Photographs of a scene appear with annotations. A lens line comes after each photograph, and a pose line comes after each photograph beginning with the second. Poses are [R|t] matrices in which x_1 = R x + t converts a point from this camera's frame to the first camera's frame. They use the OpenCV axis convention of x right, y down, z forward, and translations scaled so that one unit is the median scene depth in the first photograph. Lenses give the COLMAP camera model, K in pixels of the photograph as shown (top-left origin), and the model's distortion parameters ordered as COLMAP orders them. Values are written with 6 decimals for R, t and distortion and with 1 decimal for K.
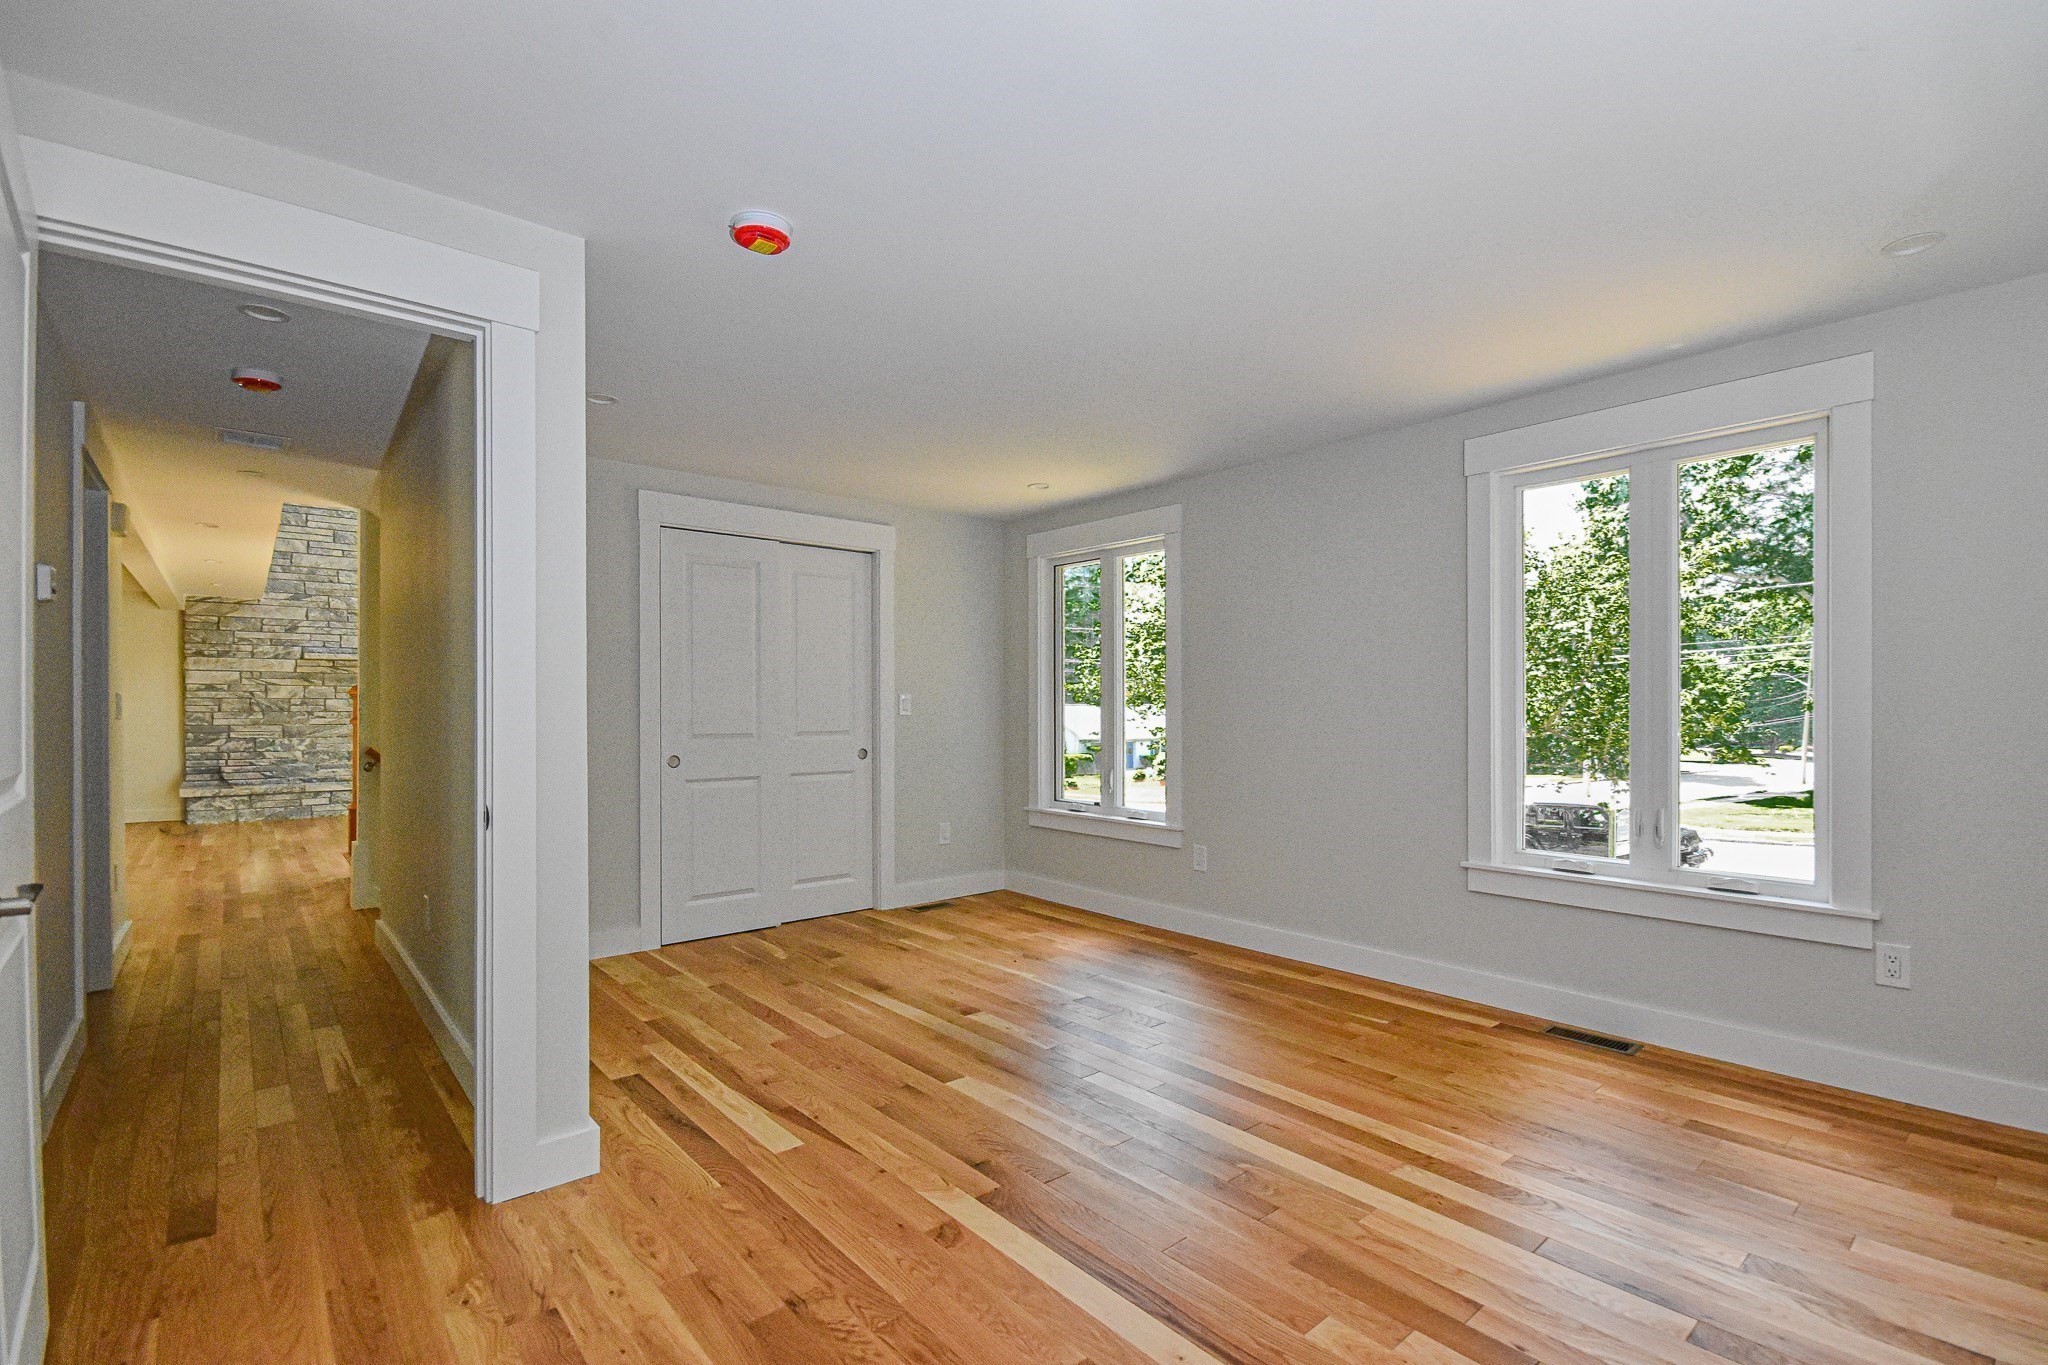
lens RADIAL K [[946.2, 0, 1038.1], [0, 946.2, 715.2], [0, 0, 1]] dist [-0.002101, -0.000710]
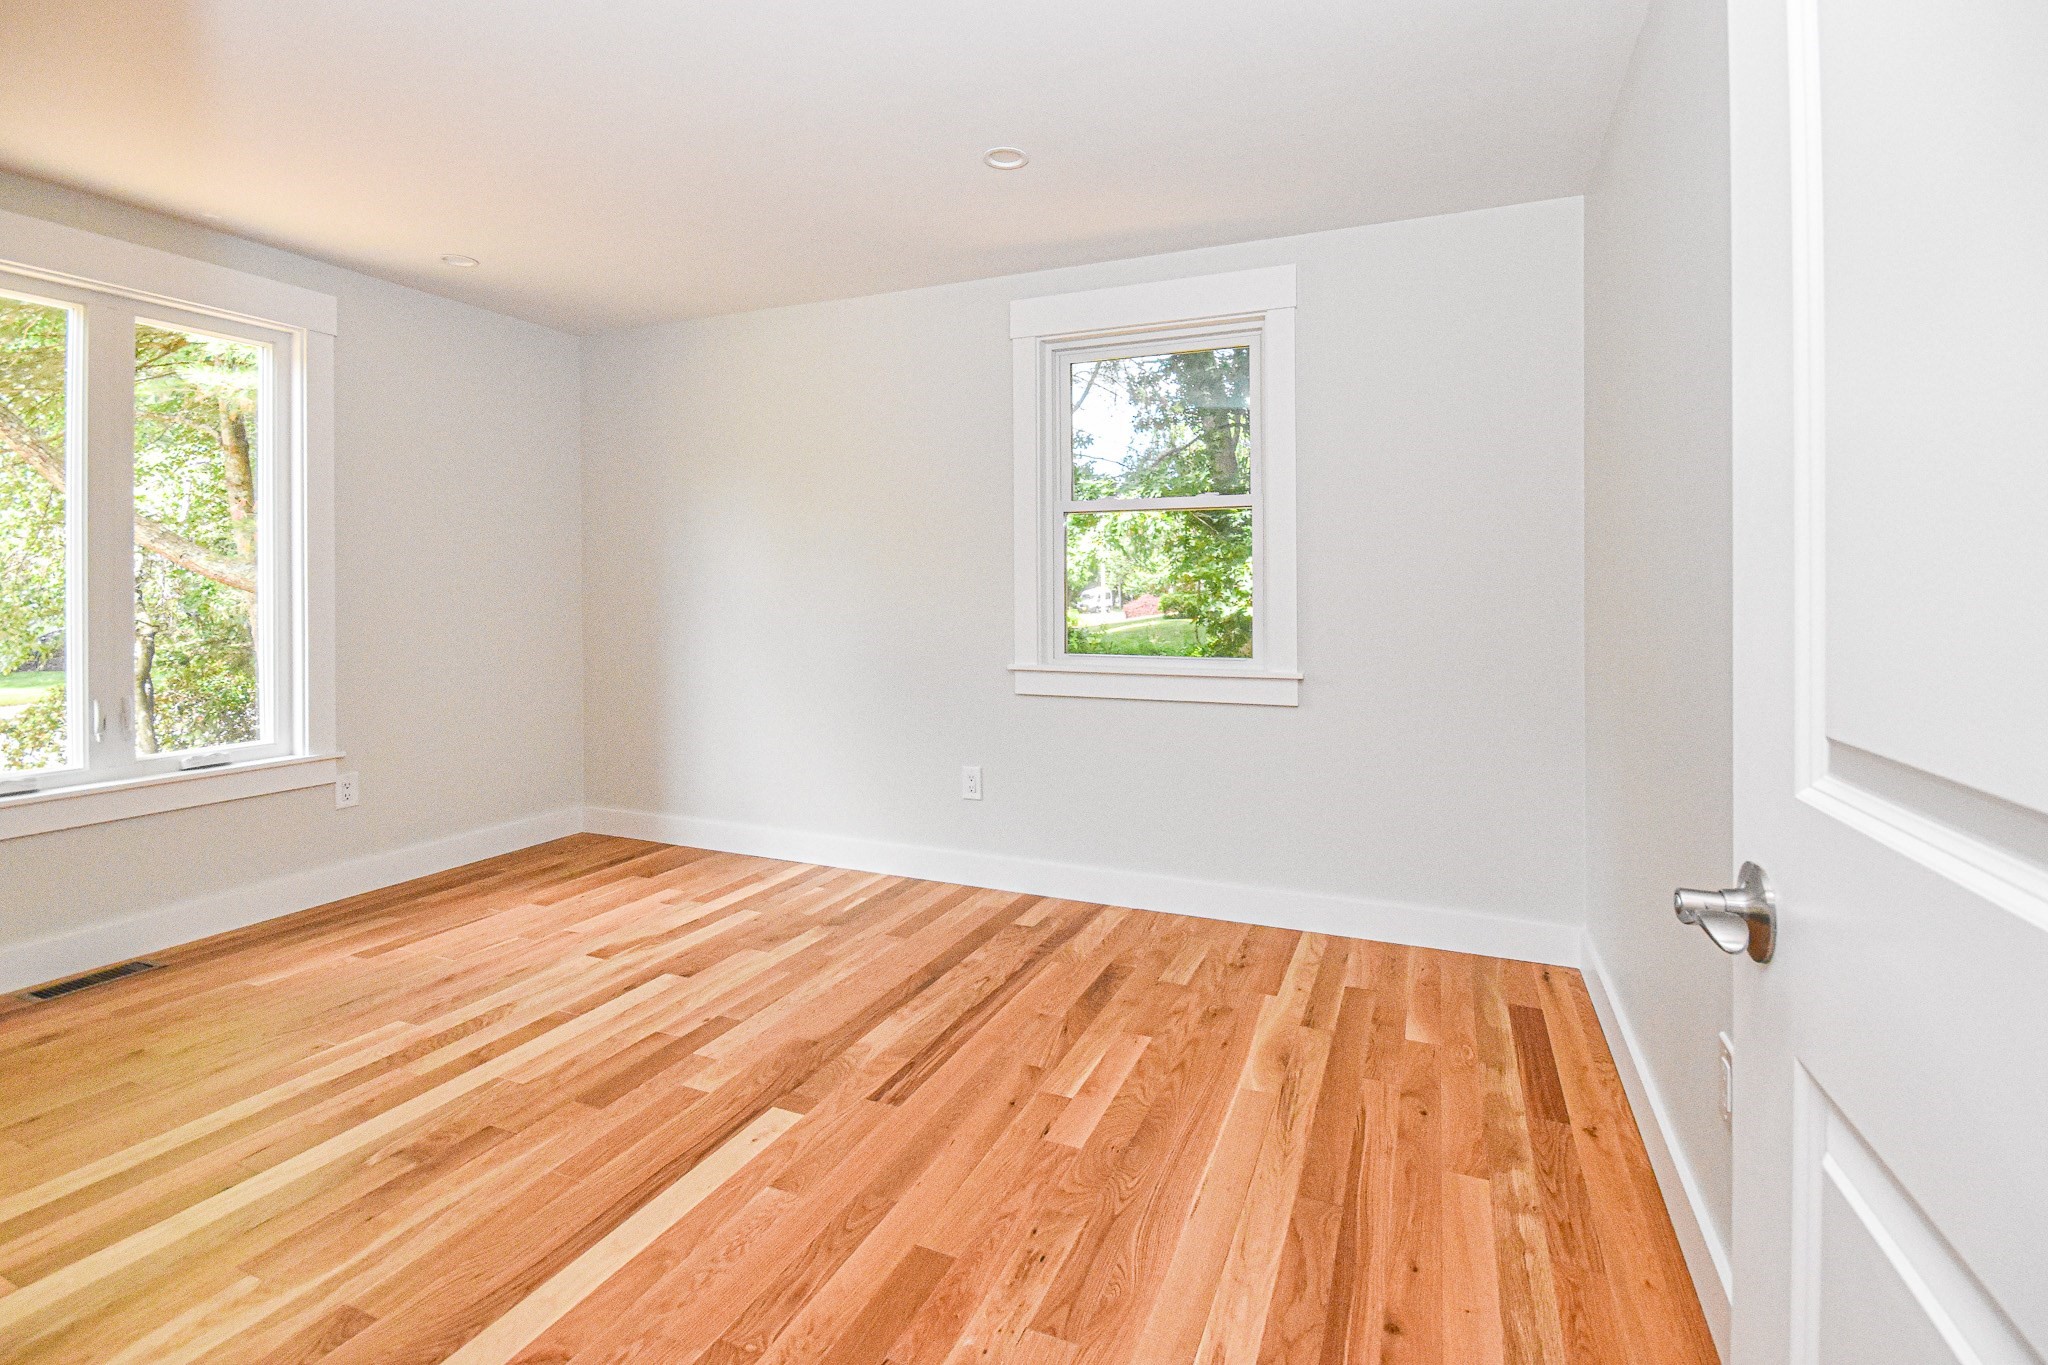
lens RADIAL K [[946.2, 0, 1038.1], [0, 946.2, 715.2], [0, 0, 1]] dist [-0.002101, -0.000710]
pose [[-0.457837, -0.117021, 0.881301, -0.813987], [-0.001404, 0.991393, 0.130910, -0.003248], [-0.889035, 0.058698, -0.454061, 0.974064]]
